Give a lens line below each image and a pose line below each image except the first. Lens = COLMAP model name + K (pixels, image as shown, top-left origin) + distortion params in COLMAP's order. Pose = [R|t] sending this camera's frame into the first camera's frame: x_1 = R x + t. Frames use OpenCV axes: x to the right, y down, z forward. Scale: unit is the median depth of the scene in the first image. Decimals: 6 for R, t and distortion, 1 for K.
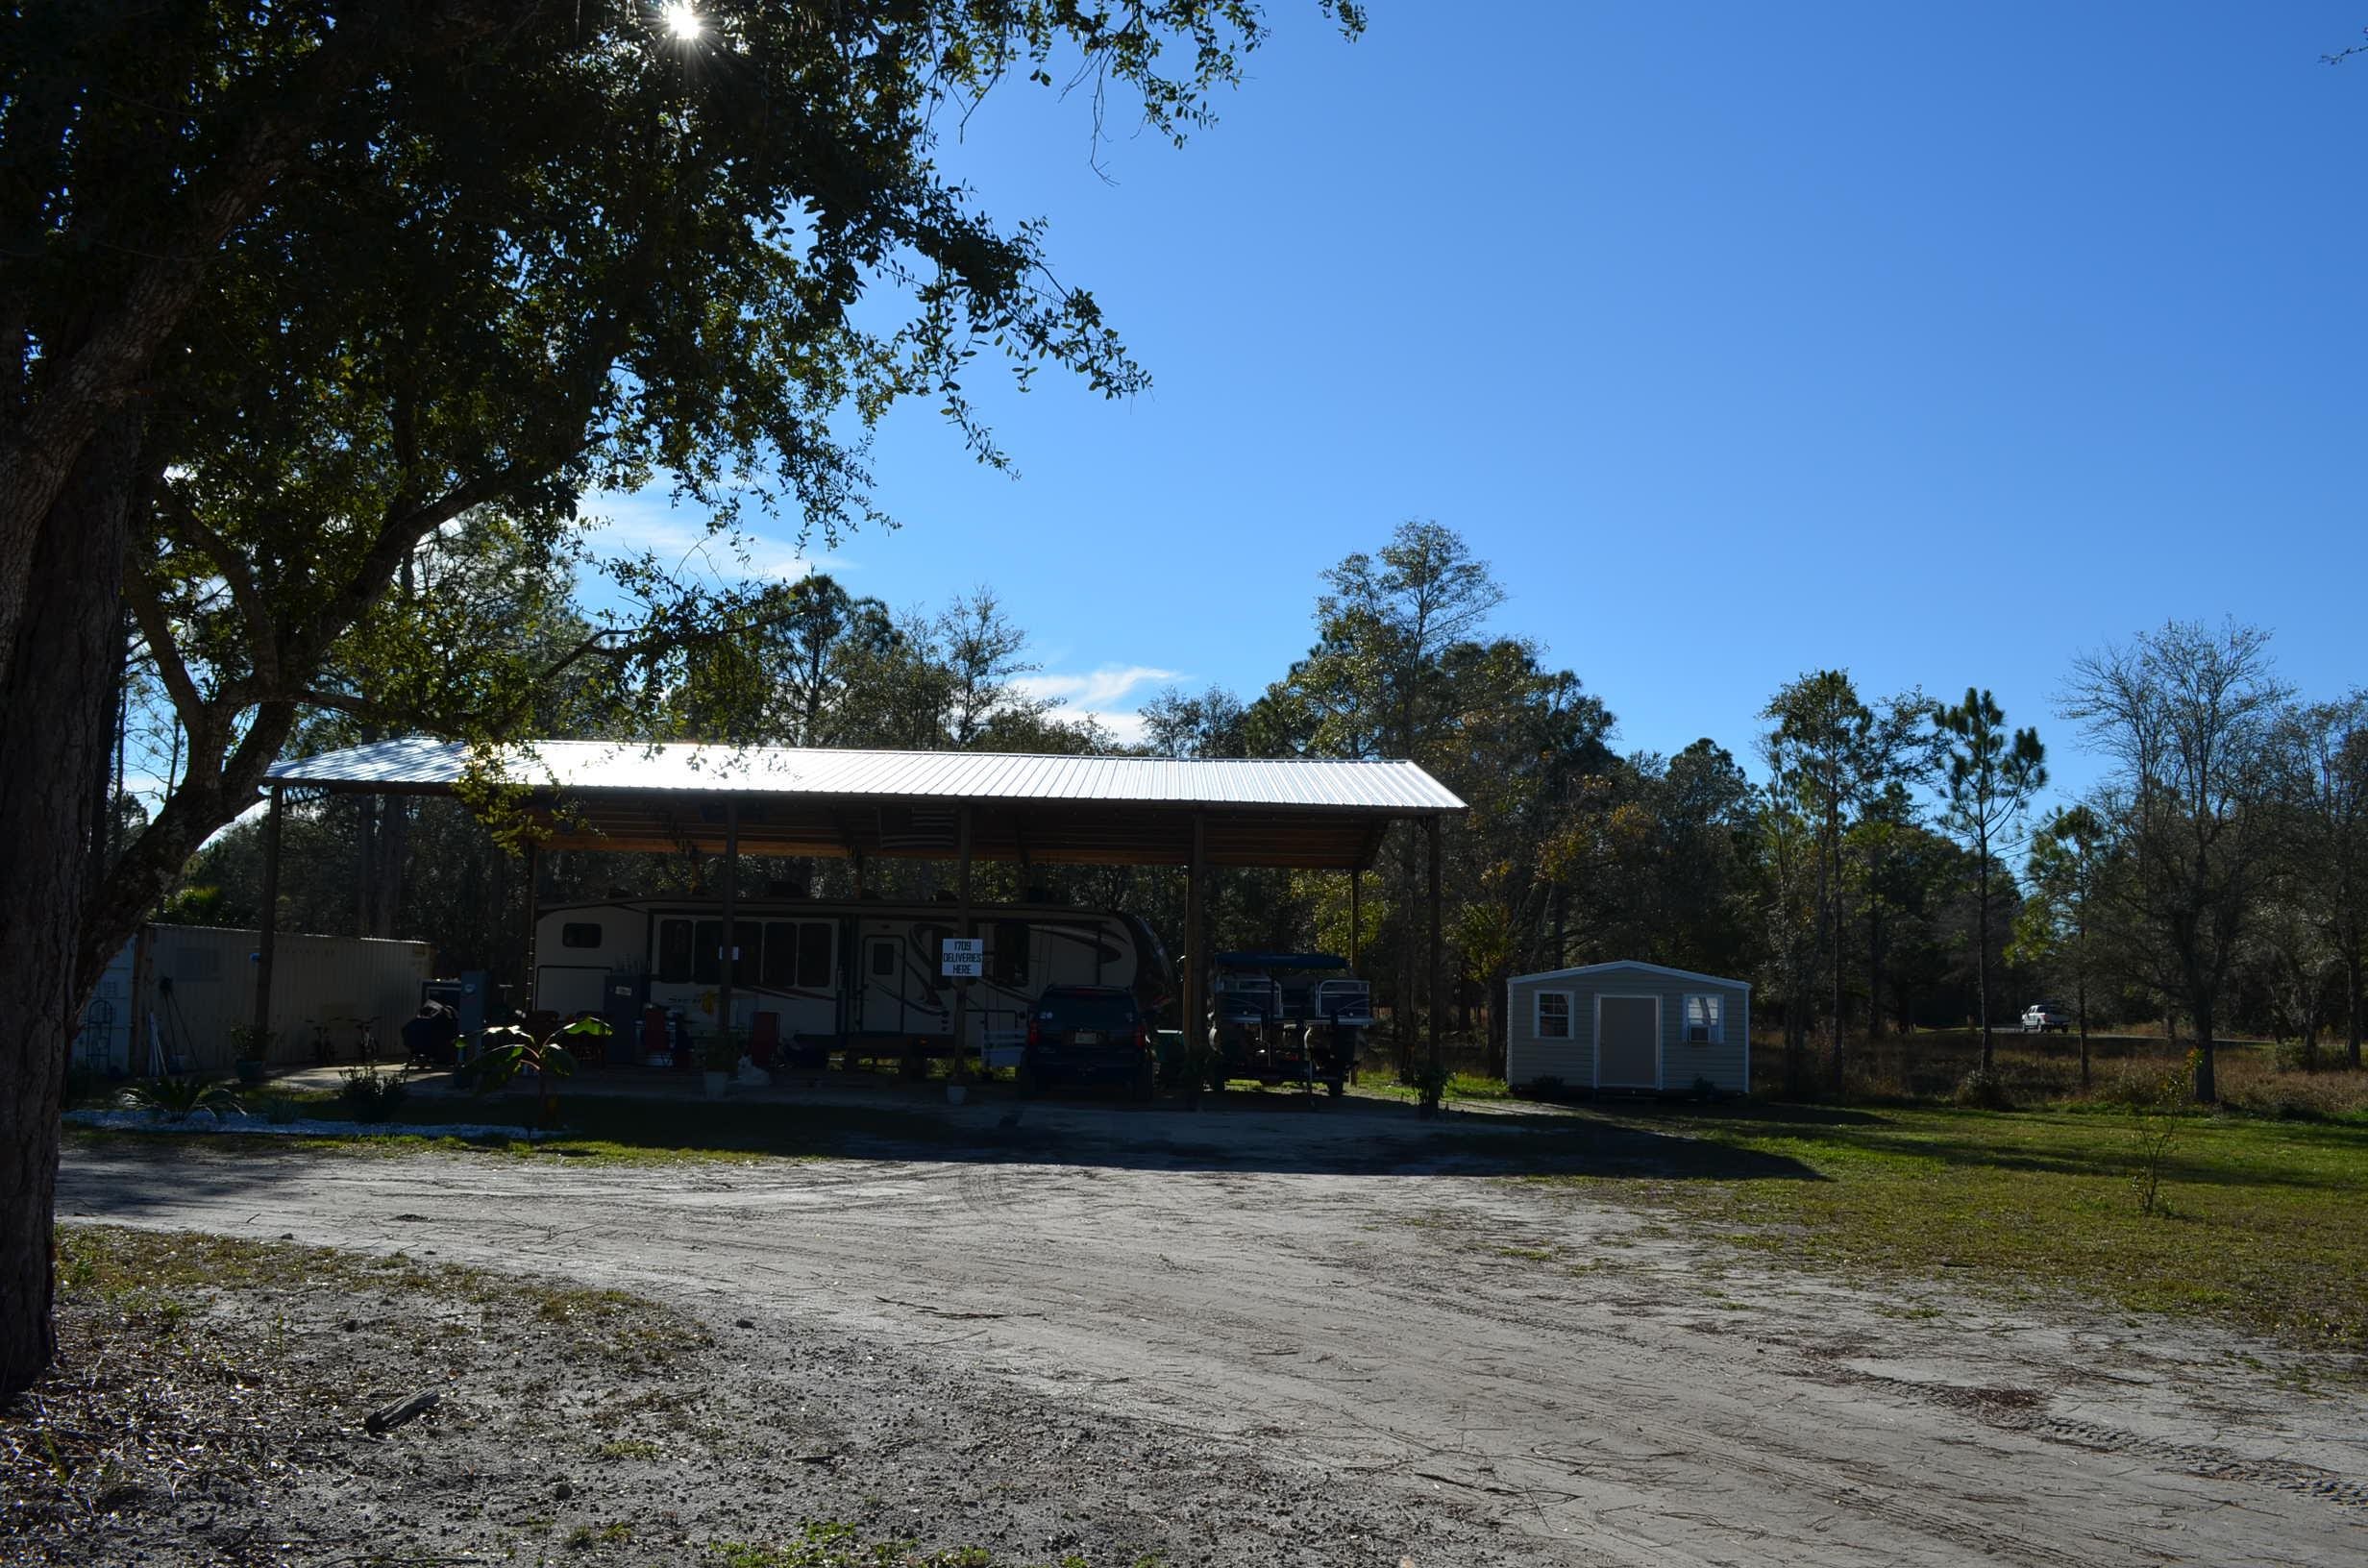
lens RADIAL K [[1850.7, 0, 1184.0], [0, 1850.7, 784.0], [0, 0, 1]] dist [-0.082860, 0.010880]
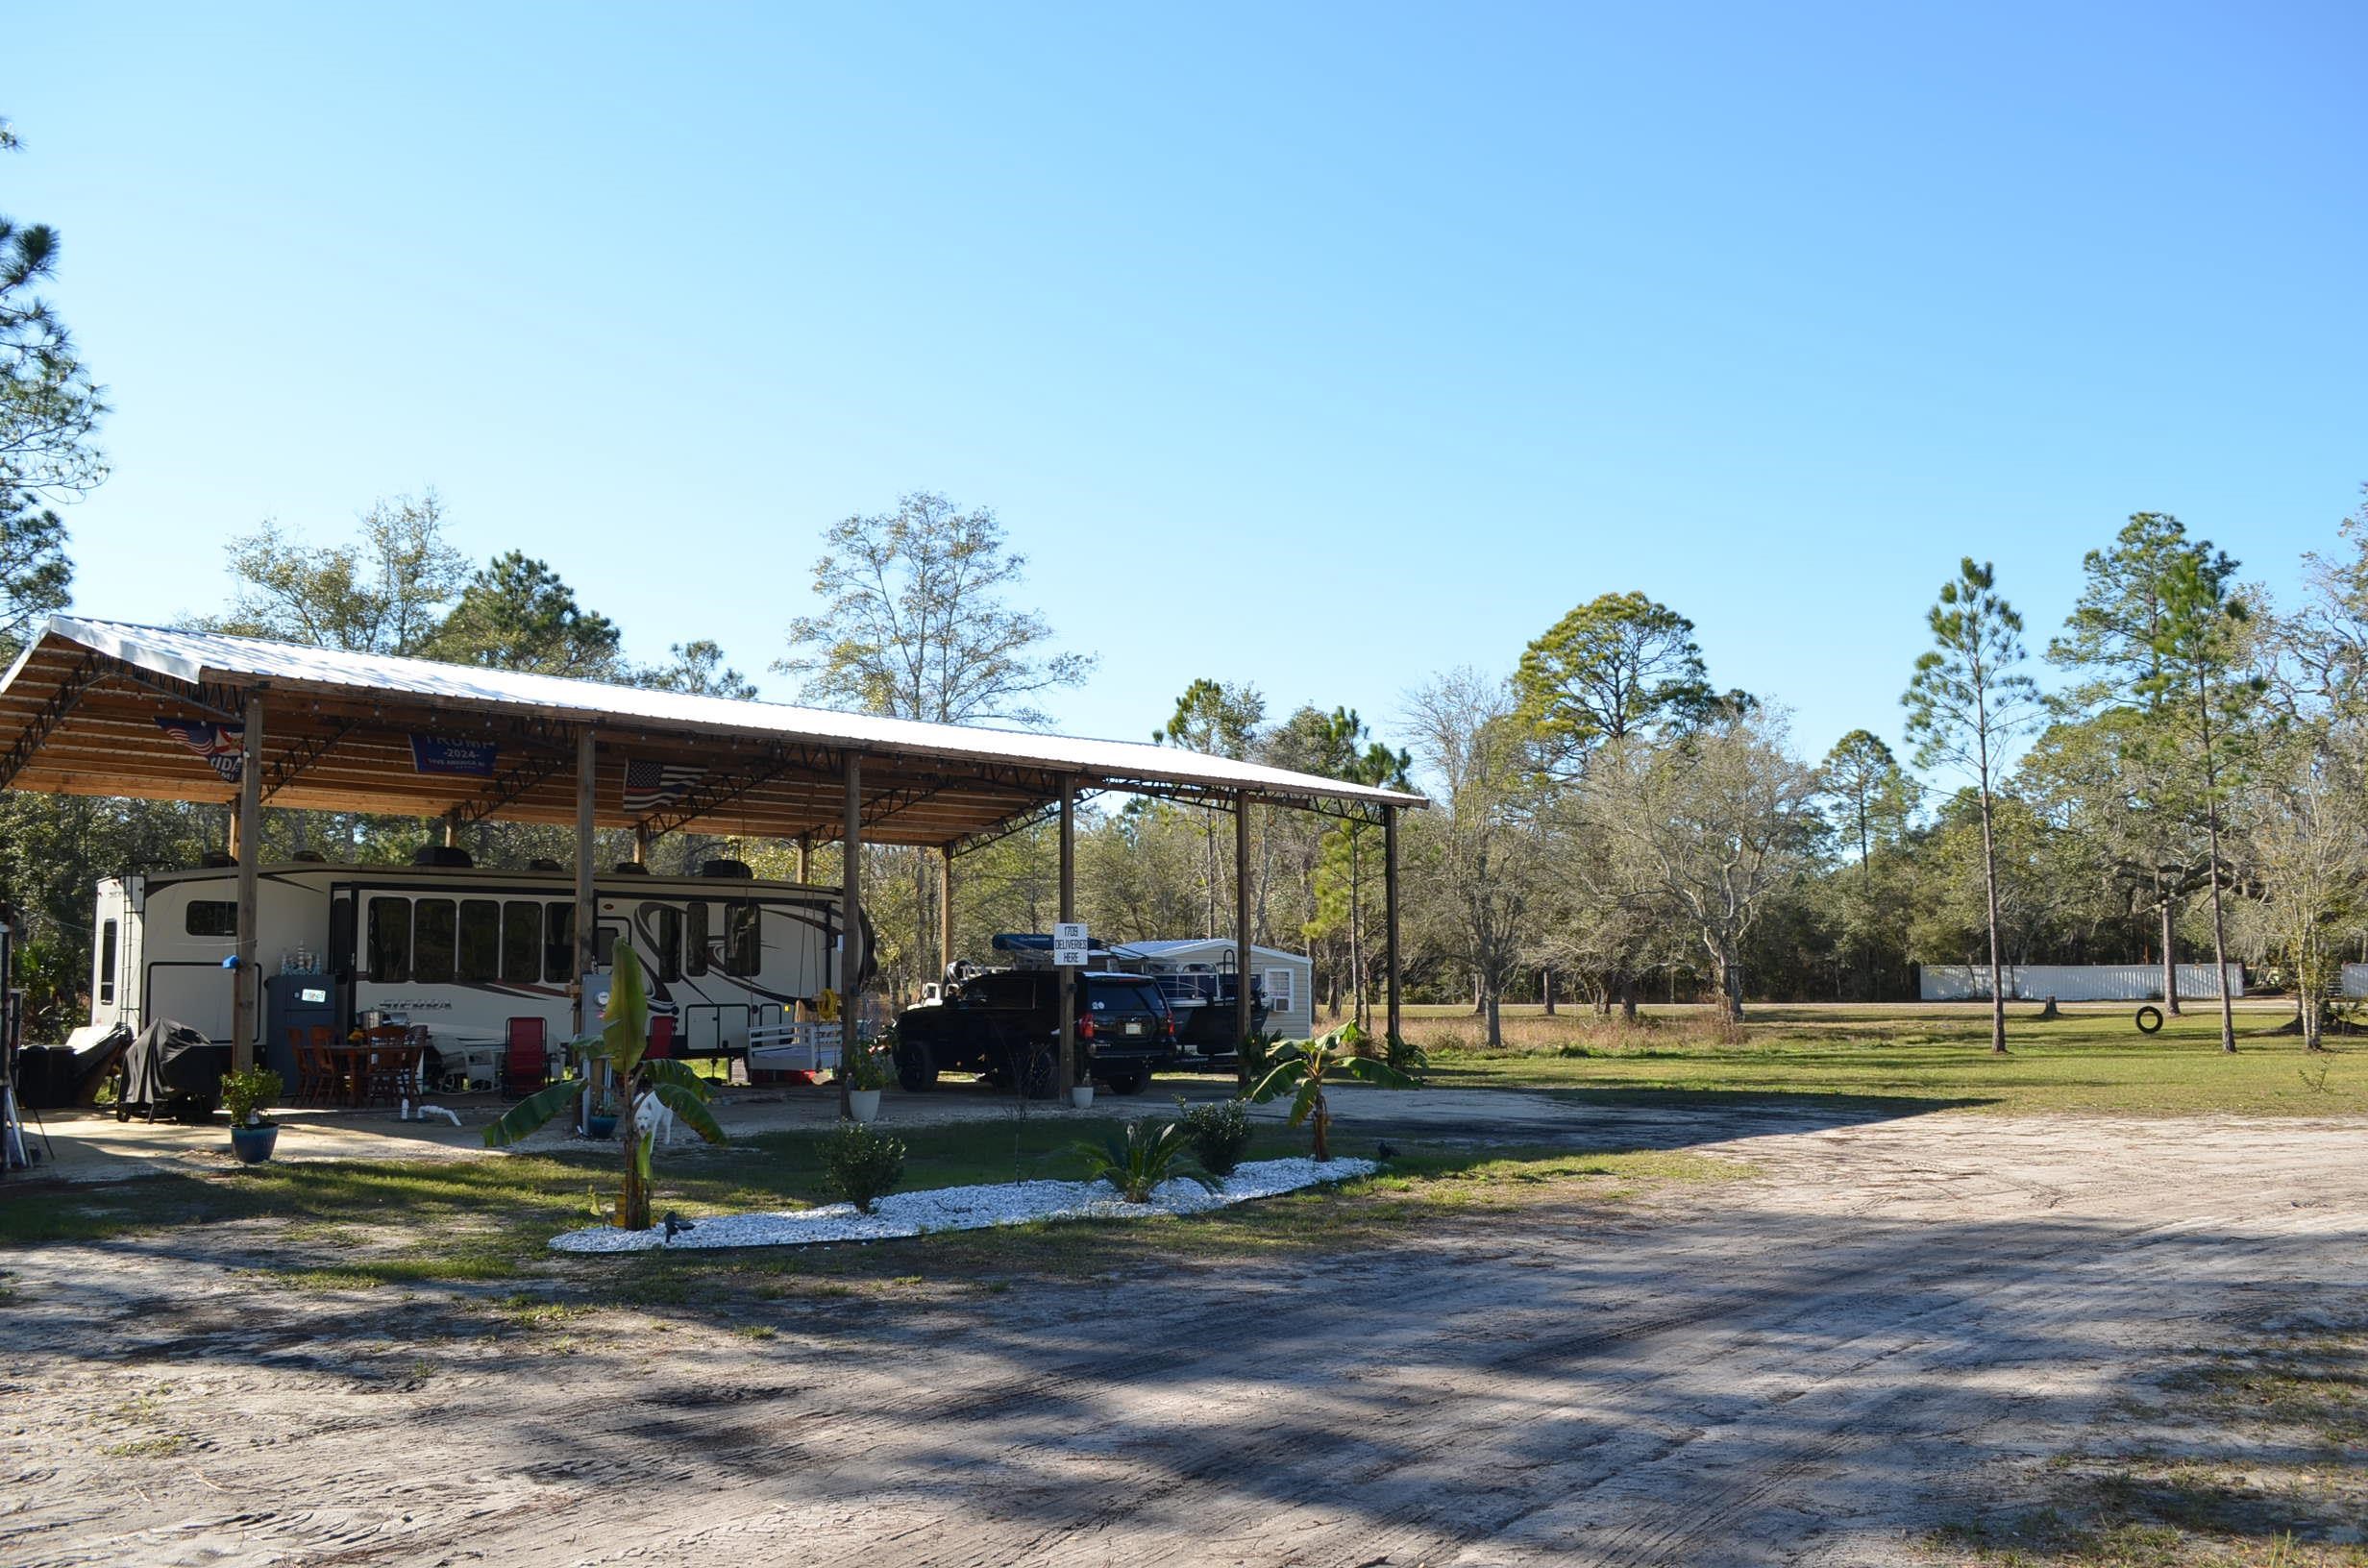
lens RADIAL K [[1859.3, 0, 1147.2], [0, 1859.3, 800.0], [0, 0, 1]] dist [-0.085393, 0.011978]
pose [[0.714760, 0.040473, 0.698197, -0.572578], [-0.057635, 0.998337, 0.001130, 0.016686], [-0.696991, -0.041048, 0.715904, 0.263844]]
